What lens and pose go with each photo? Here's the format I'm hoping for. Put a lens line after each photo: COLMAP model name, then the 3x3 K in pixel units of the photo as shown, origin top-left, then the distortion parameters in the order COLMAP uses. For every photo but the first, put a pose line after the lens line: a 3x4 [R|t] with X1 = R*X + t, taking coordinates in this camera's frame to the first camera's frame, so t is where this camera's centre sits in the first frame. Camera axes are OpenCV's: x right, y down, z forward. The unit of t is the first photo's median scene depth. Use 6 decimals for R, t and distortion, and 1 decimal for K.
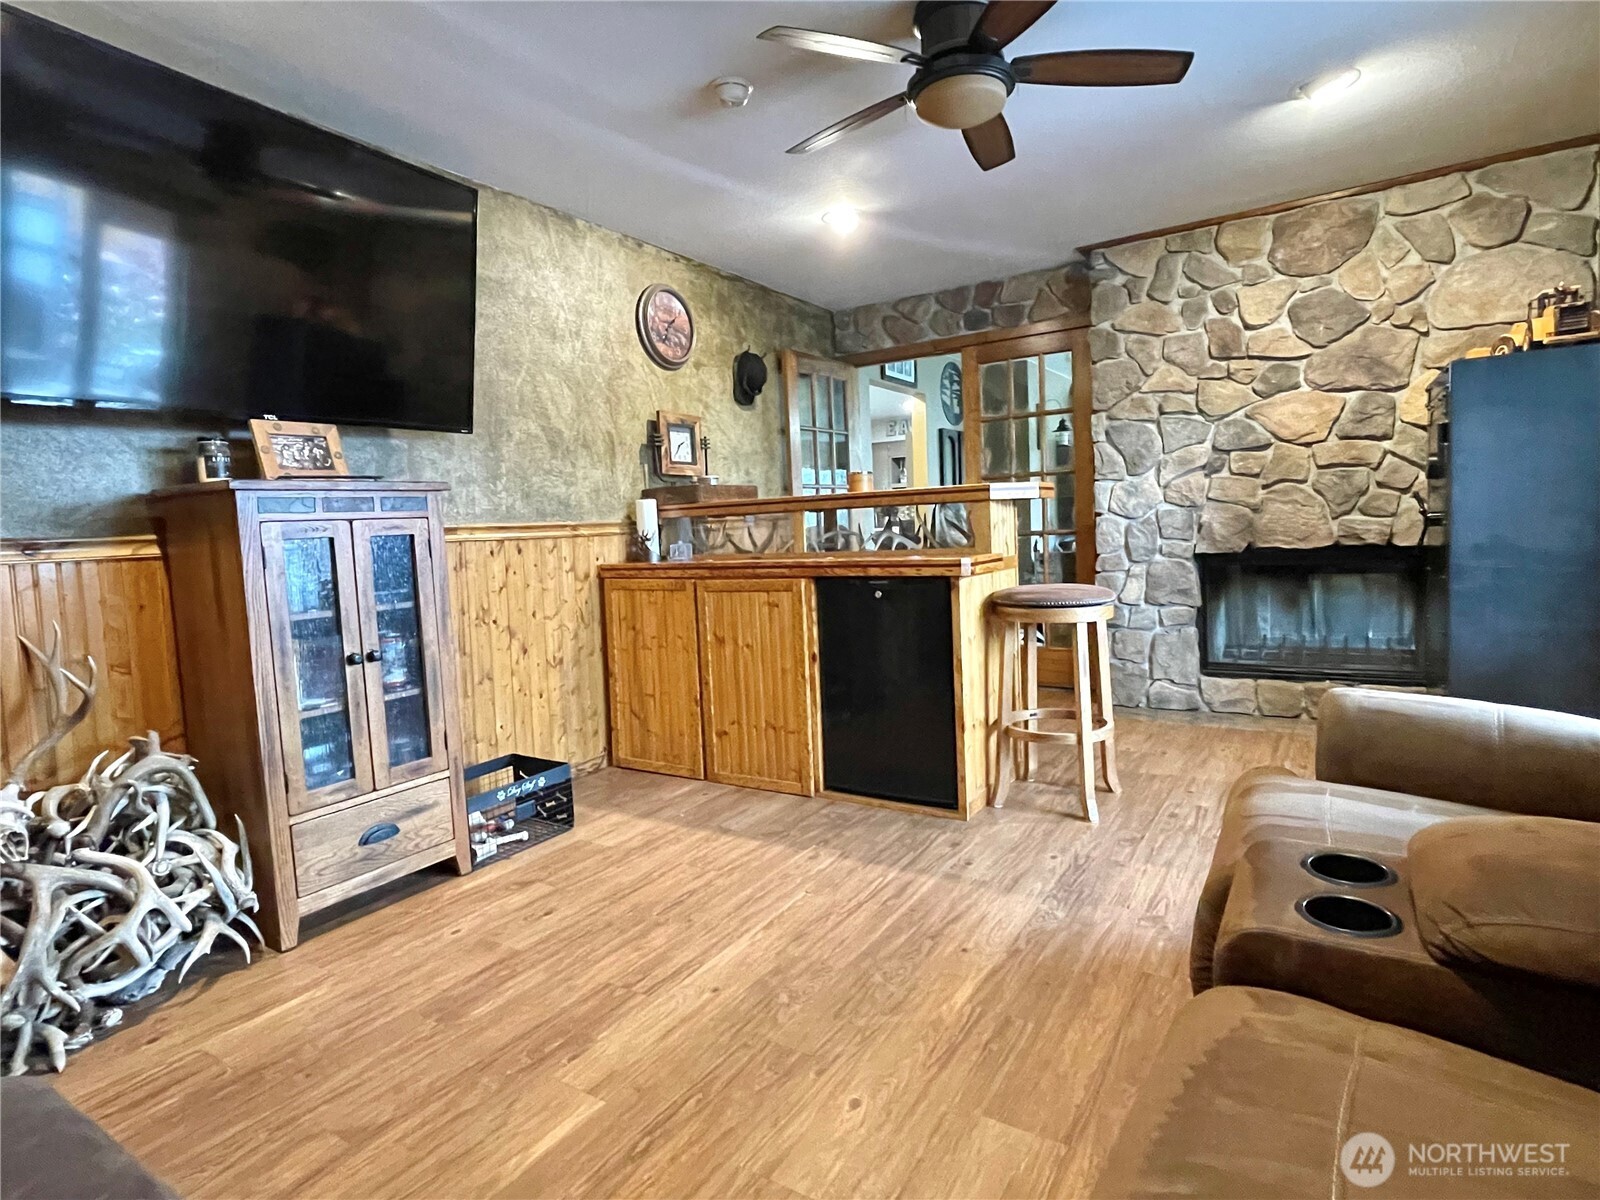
lens RADIAL K [[839.9, 0, 800.0], [0, 839.9, 600.0], [0, 0, 1]] dist [-0.000812, -0.001358]
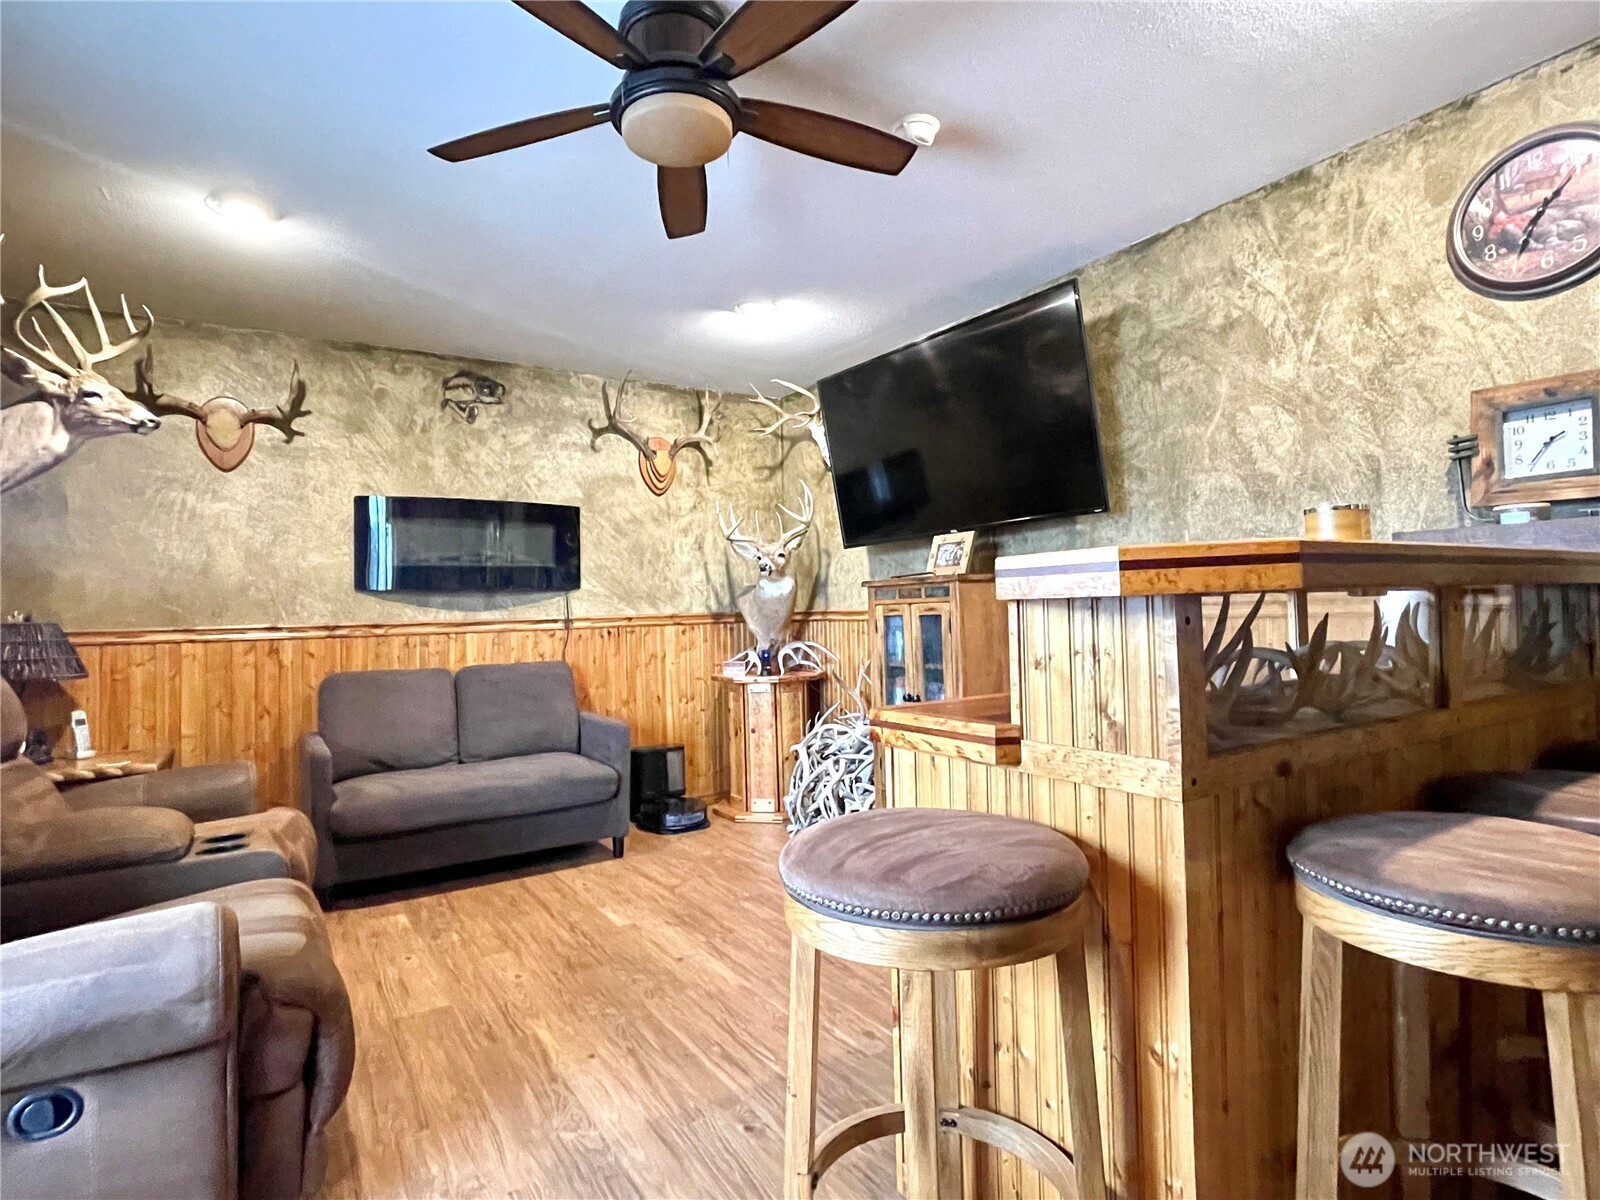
lens RADIAL K [[839.9, 0, 800.0], [0, 839.9, 600.0], [0, 0, 1]] dist [-0.000812, -0.001358]
pose [[-0.415889, 0.045259, -0.908289, 0.848633], [-0.033647, 0.997311, 0.065101, -0.184992], [0.908793, 0.057636, -0.413248, 1.379456]]
